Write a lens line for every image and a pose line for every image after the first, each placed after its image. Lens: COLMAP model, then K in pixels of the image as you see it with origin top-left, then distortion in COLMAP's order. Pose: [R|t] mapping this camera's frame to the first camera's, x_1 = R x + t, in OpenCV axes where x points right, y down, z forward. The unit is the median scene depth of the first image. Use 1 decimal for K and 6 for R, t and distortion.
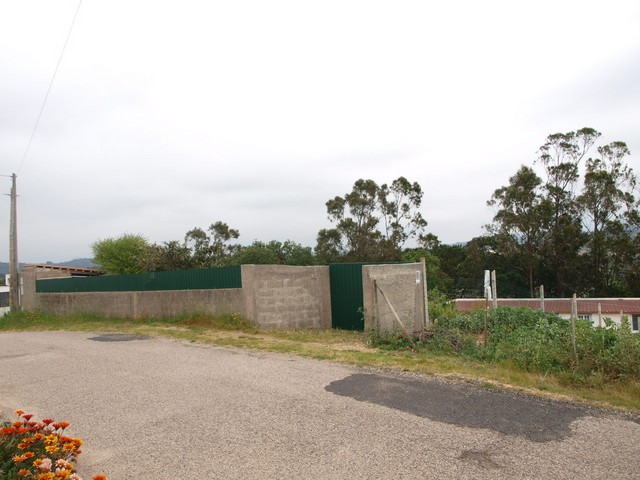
lens RADIAL K [[511.0, 0, 309.6], [0, 511.0, 227.0], [0, 0, 1]] dist [-0.109671, 0.070785]
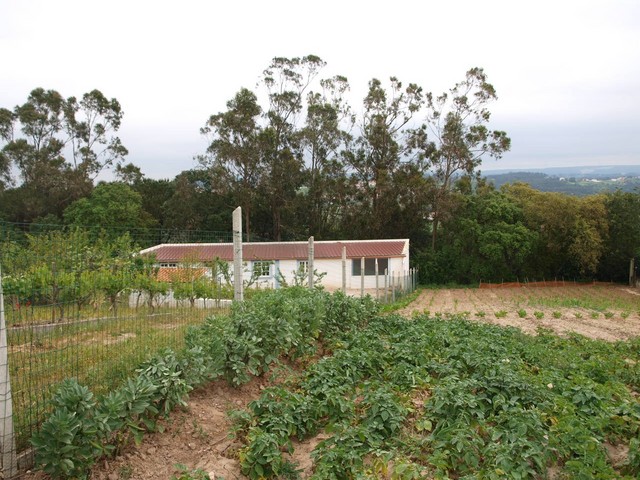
lens RADIAL K [[511.0, 0, 309.6], [0, 511.0, 227.0], [0, 0, 1]] dist [-0.109671, 0.070785]
pose [[0.847311, -0.010849, 0.530986, 0.052139], [-0.051970, 0.993299, 0.103225, 0.015451], [-0.528548, -0.115059, 0.841070, 0.164472]]
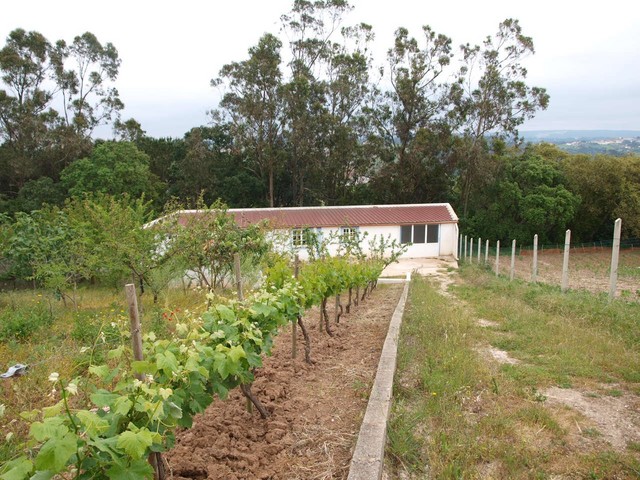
lens RADIAL K [[511.0, 0, 309.6], [0, 511.0, 227.0], [0, 0, 1]] dist [-0.109671, 0.070785]
pose [[0.798354, -0.056918, 0.599493, 0.006935], [-0.057080, 0.983888, 0.169428, 0.028341], [-0.599478, -0.169482, 0.782242, 0.281657]]
